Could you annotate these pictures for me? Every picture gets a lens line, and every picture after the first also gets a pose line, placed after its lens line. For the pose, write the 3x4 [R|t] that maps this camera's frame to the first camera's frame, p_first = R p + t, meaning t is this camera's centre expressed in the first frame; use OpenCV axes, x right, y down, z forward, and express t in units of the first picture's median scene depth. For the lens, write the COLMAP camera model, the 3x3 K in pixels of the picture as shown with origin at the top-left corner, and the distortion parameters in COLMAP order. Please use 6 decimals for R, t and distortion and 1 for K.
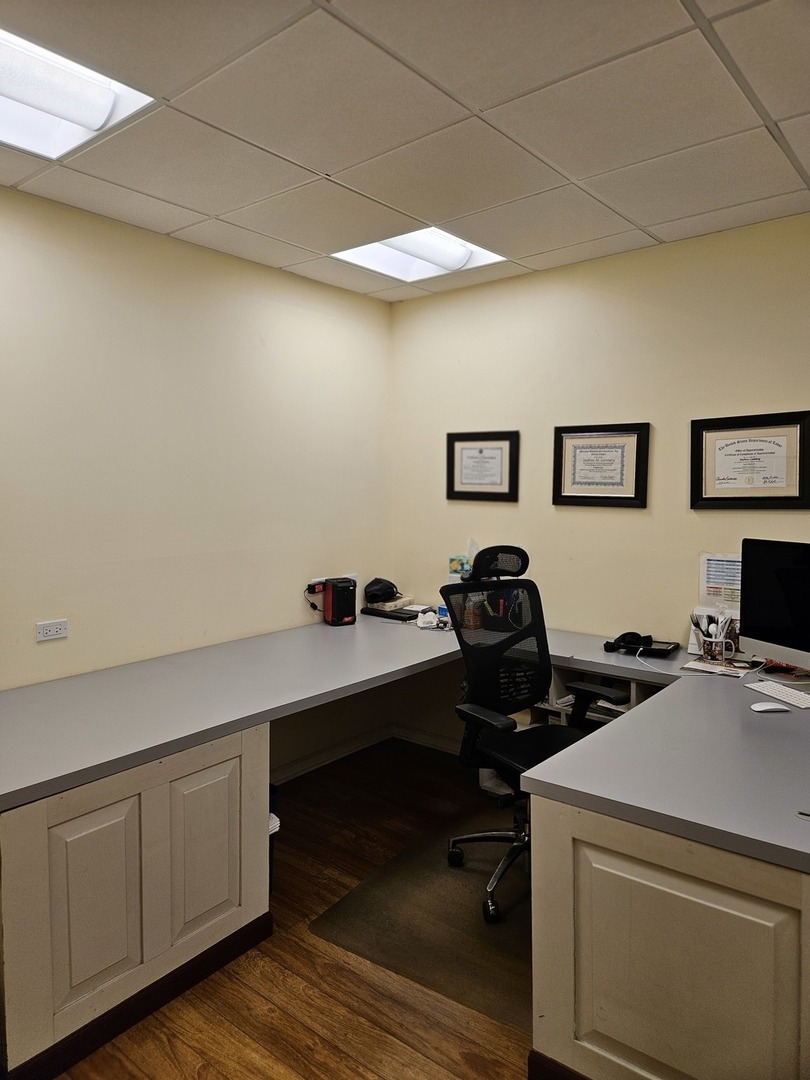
lens RADIAL K [[733.7, 0, 380.7], [0, 733.7, 520.5], [0, 0, 1]] dist [0.061423, -0.054597]
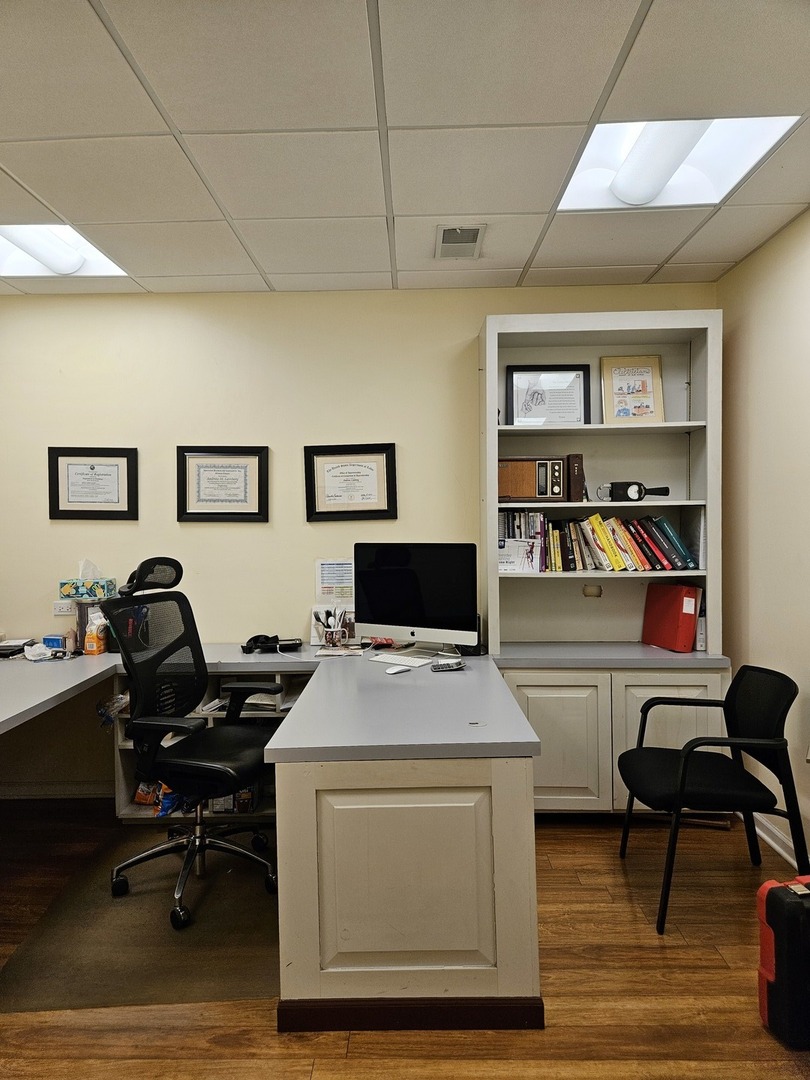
lens RADIAL K [[733.7, 0, 408.7], [0, 733.7, 529.8], [0, 0, 1]] dist [0.061423, -0.054597]
pose [[0.771920, -0.015337, 0.635535, -0.199811], [0.040794, 0.998844, -0.025443, 0.034258], [-0.634410, 0.045566, 0.771653, 0.004806]]
